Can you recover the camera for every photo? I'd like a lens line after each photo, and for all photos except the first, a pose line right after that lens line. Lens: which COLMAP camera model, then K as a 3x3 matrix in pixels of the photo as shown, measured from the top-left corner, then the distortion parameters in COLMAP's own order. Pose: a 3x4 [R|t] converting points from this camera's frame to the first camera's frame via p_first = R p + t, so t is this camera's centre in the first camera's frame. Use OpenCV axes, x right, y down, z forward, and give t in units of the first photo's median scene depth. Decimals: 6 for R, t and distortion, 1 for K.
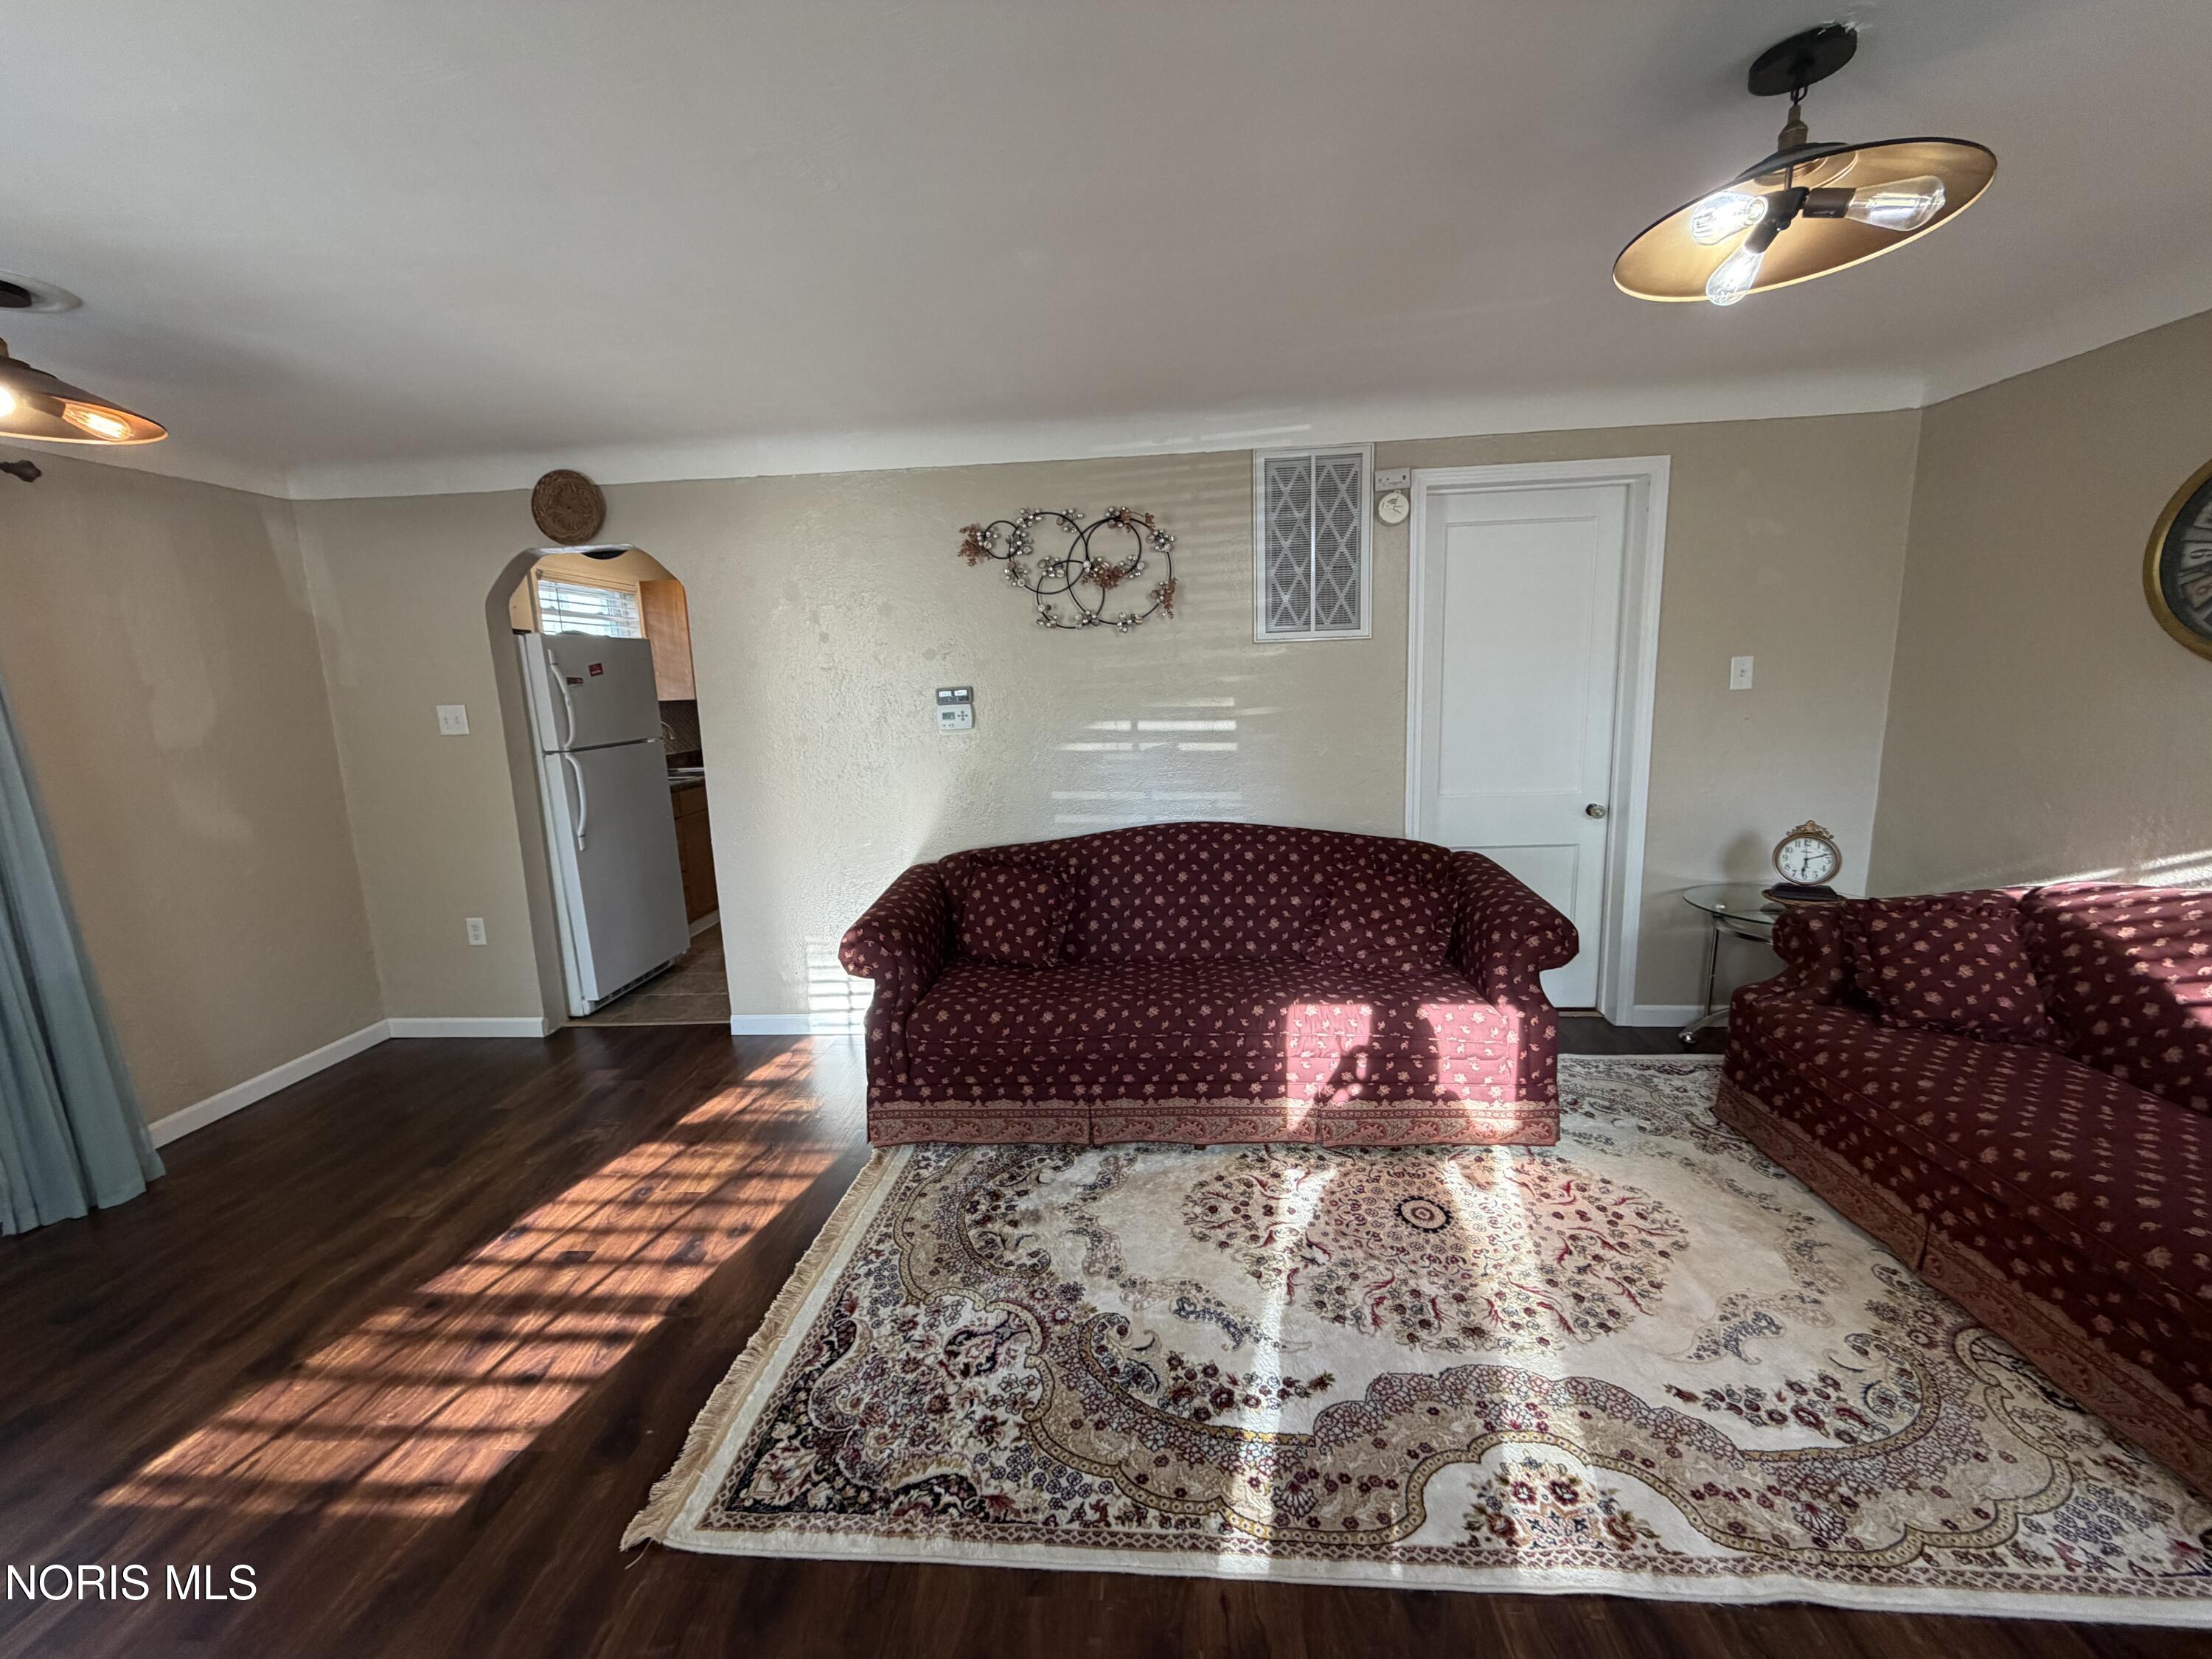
lens RADIAL K [[884.4, 0, 1099.2], [0, 884.4, 827.0], [0, 0, 1]] dist [-0.000030, -0.000259]
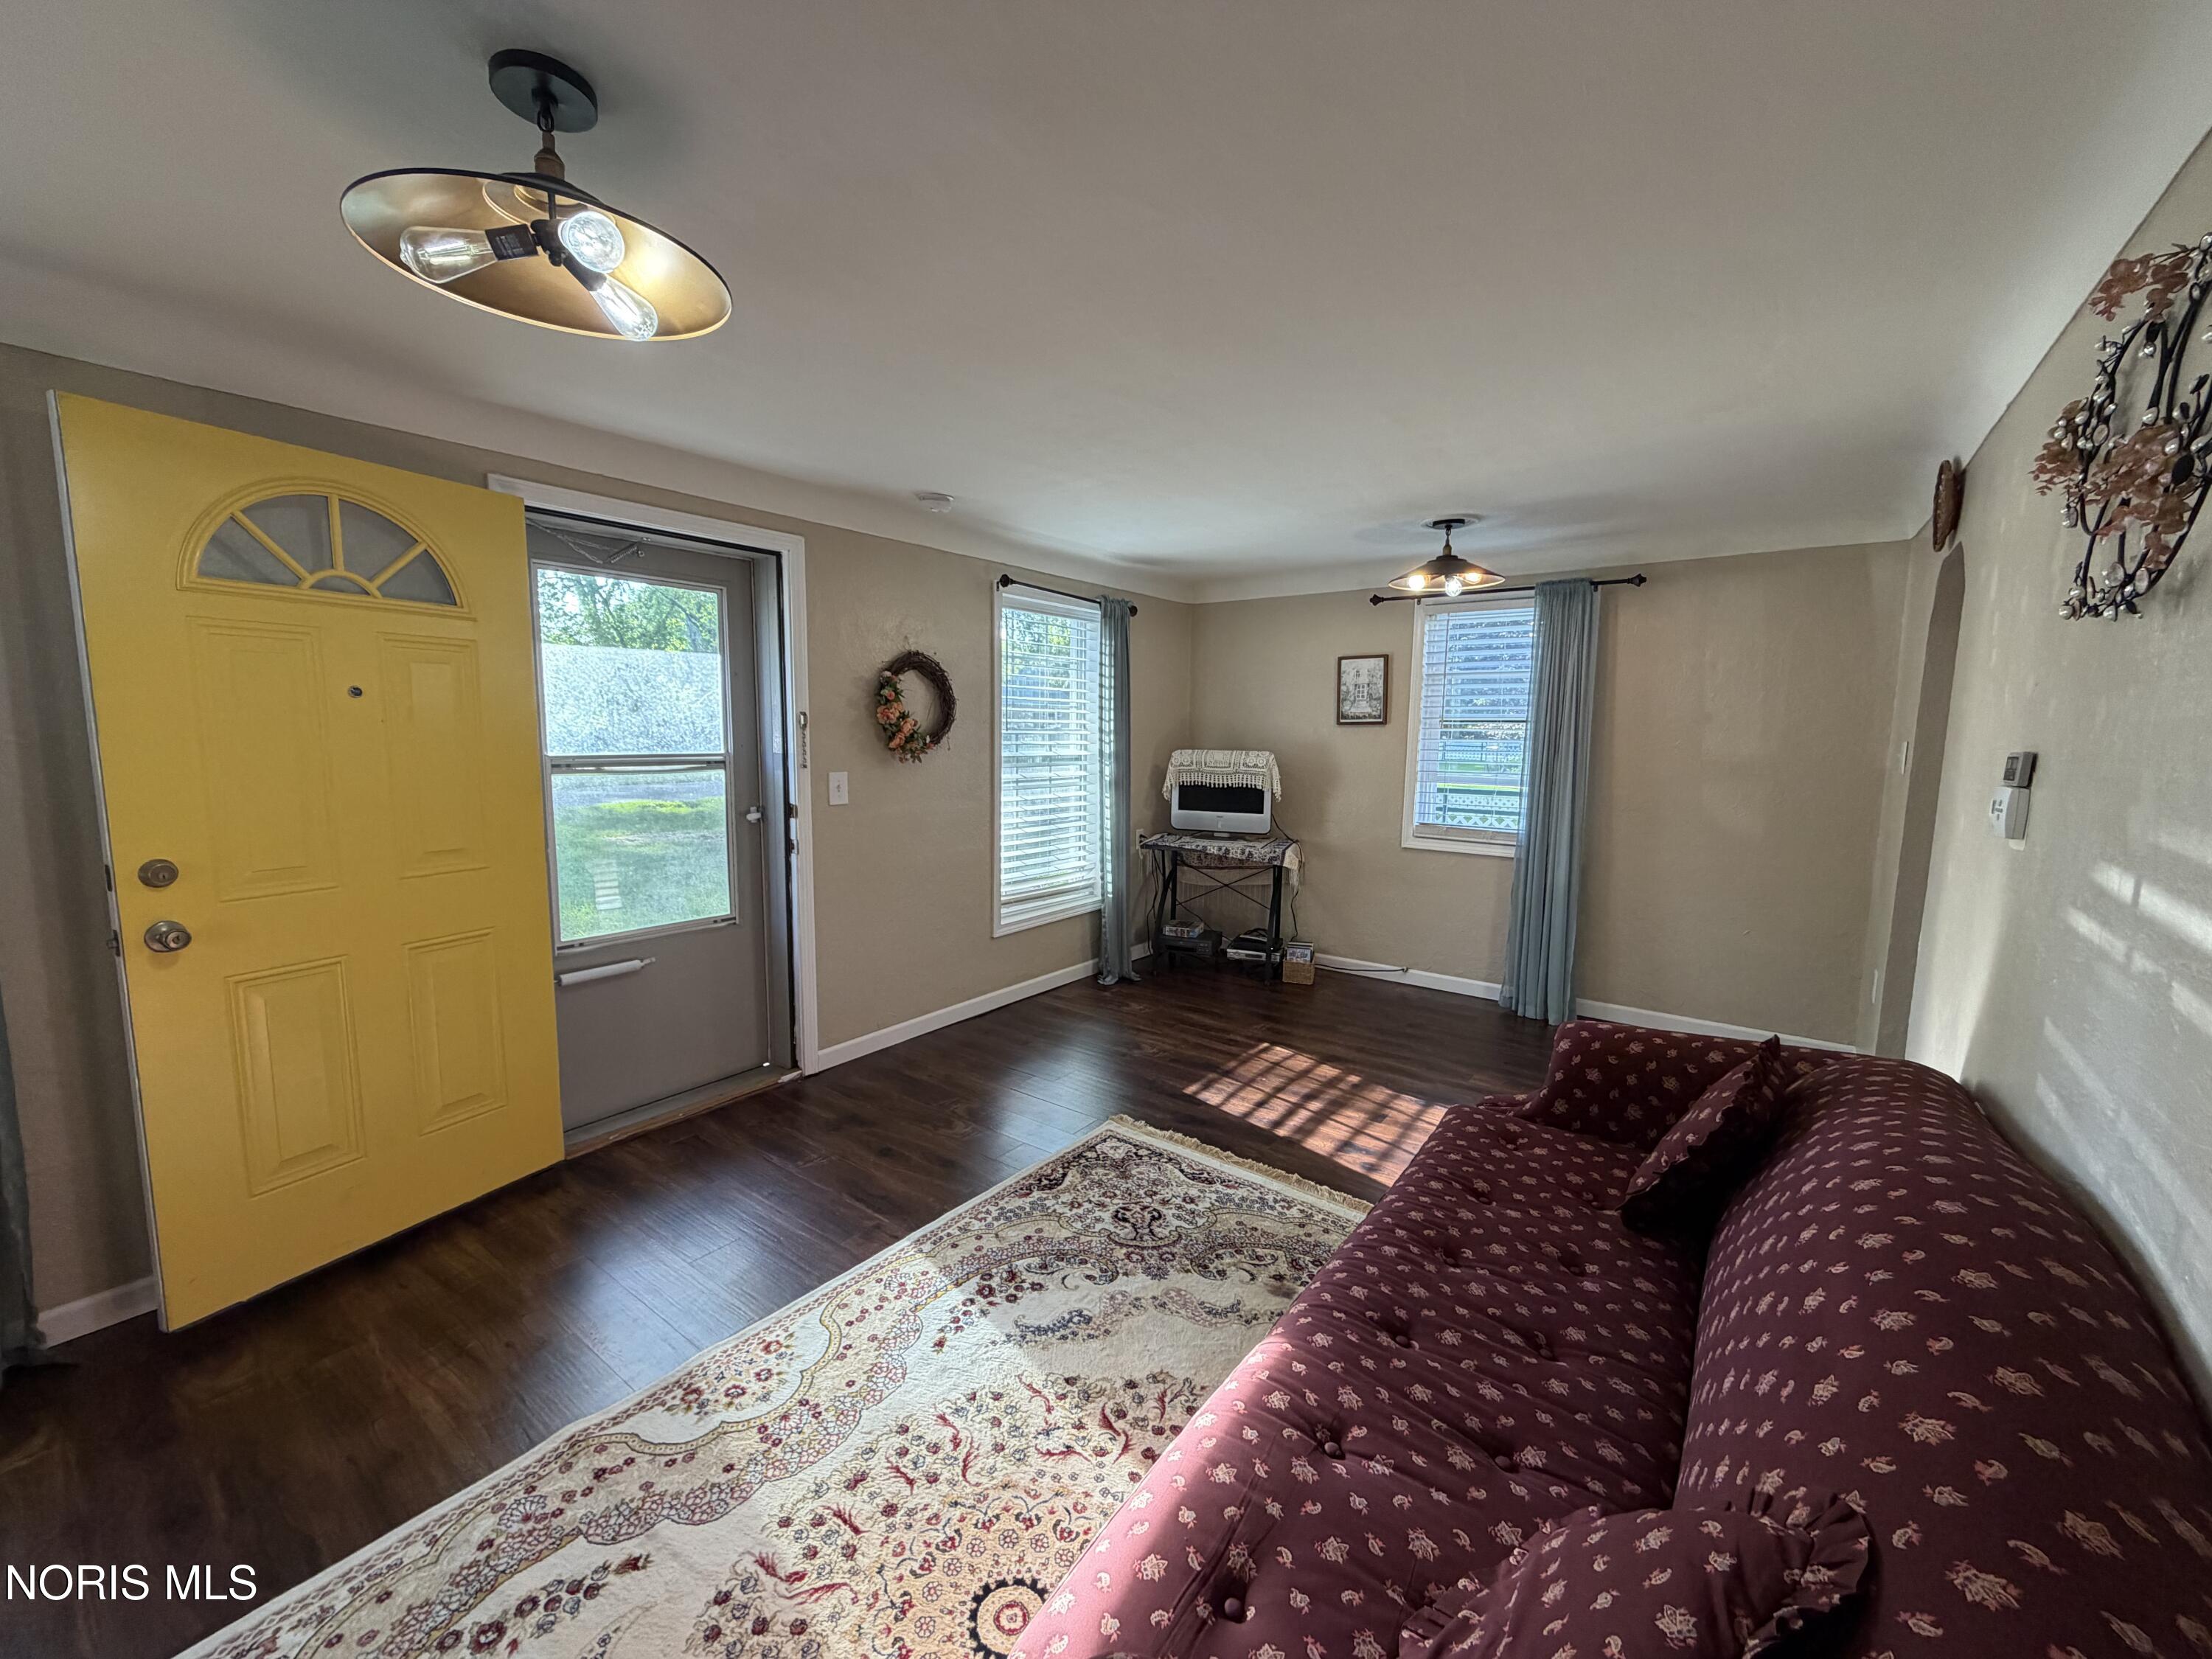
lens RADIAL K [[884.4, 0, 1099.2], [0, 884.4, 827.0], [0, 0, 1]] dist [-0.000030, -0.000259]
pose [[-0.553590, 0.127335, -0.822997, 0.687129], [-0.131337, 0.962525, 0.237267, -0.219912], [0.822368, 0.239439, -0.516121, 1.104975]]
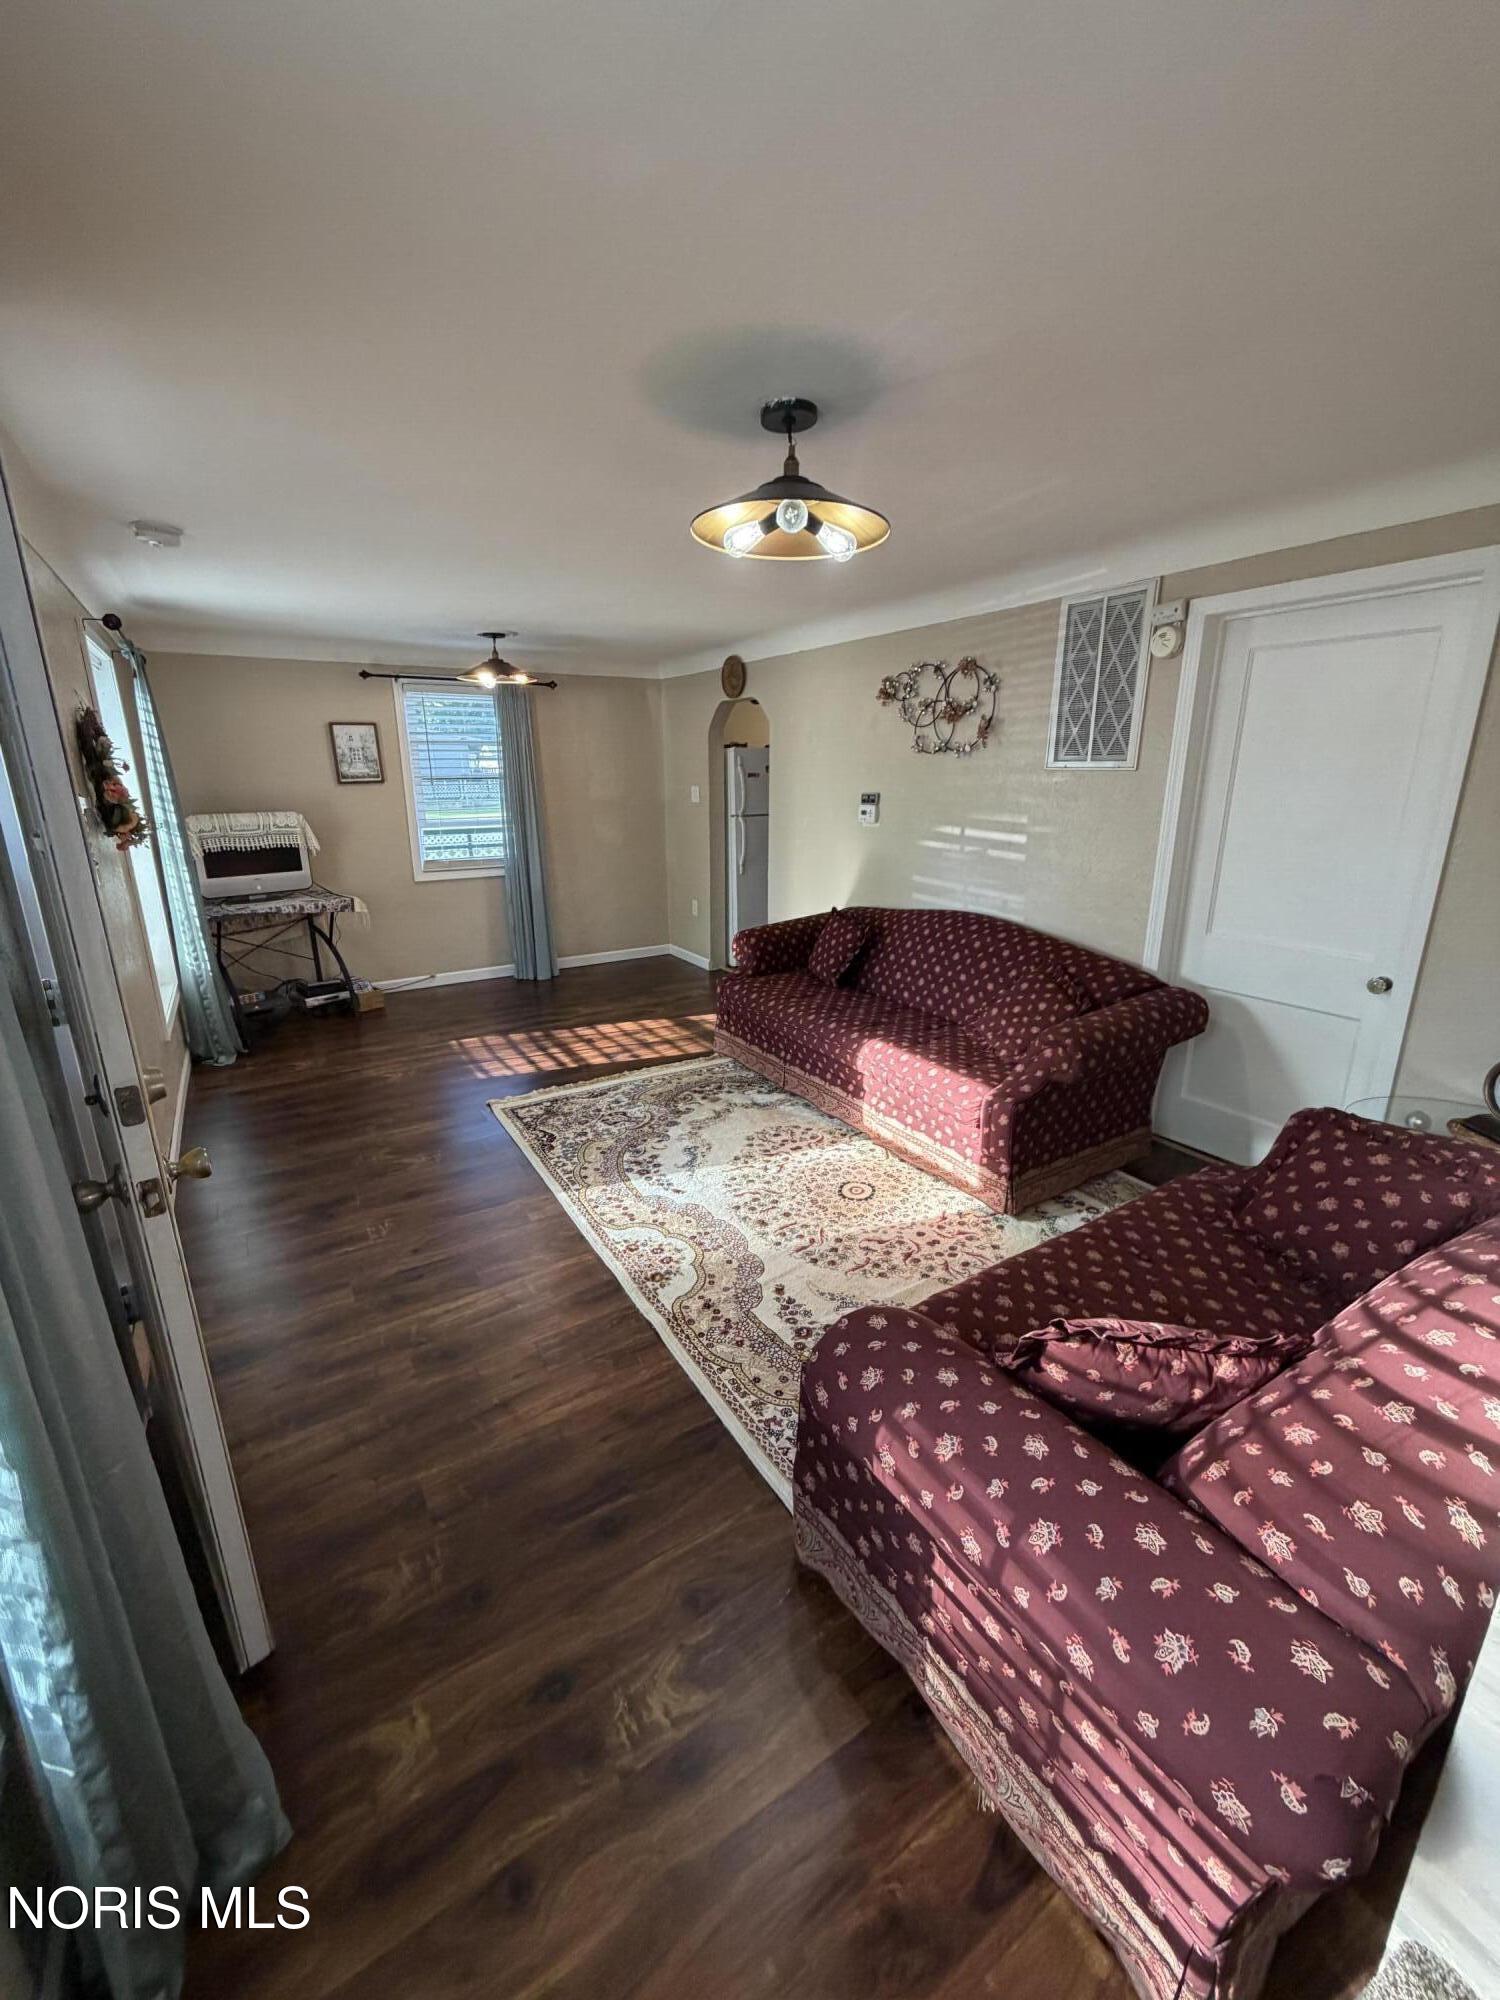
lens RADIAL K [[799.7, 0, 748.7], [0, 799.7, 991.0], [0, 0, 1]] dist [-0.000030, -0.000259]
pose [[0.588790, 0.250217, -0.768582, 1.054010], [-0.153938, 0.968187, 0.197272, -0.093967], [0.793492, 0.002162, 0.608577, 0.063098]]
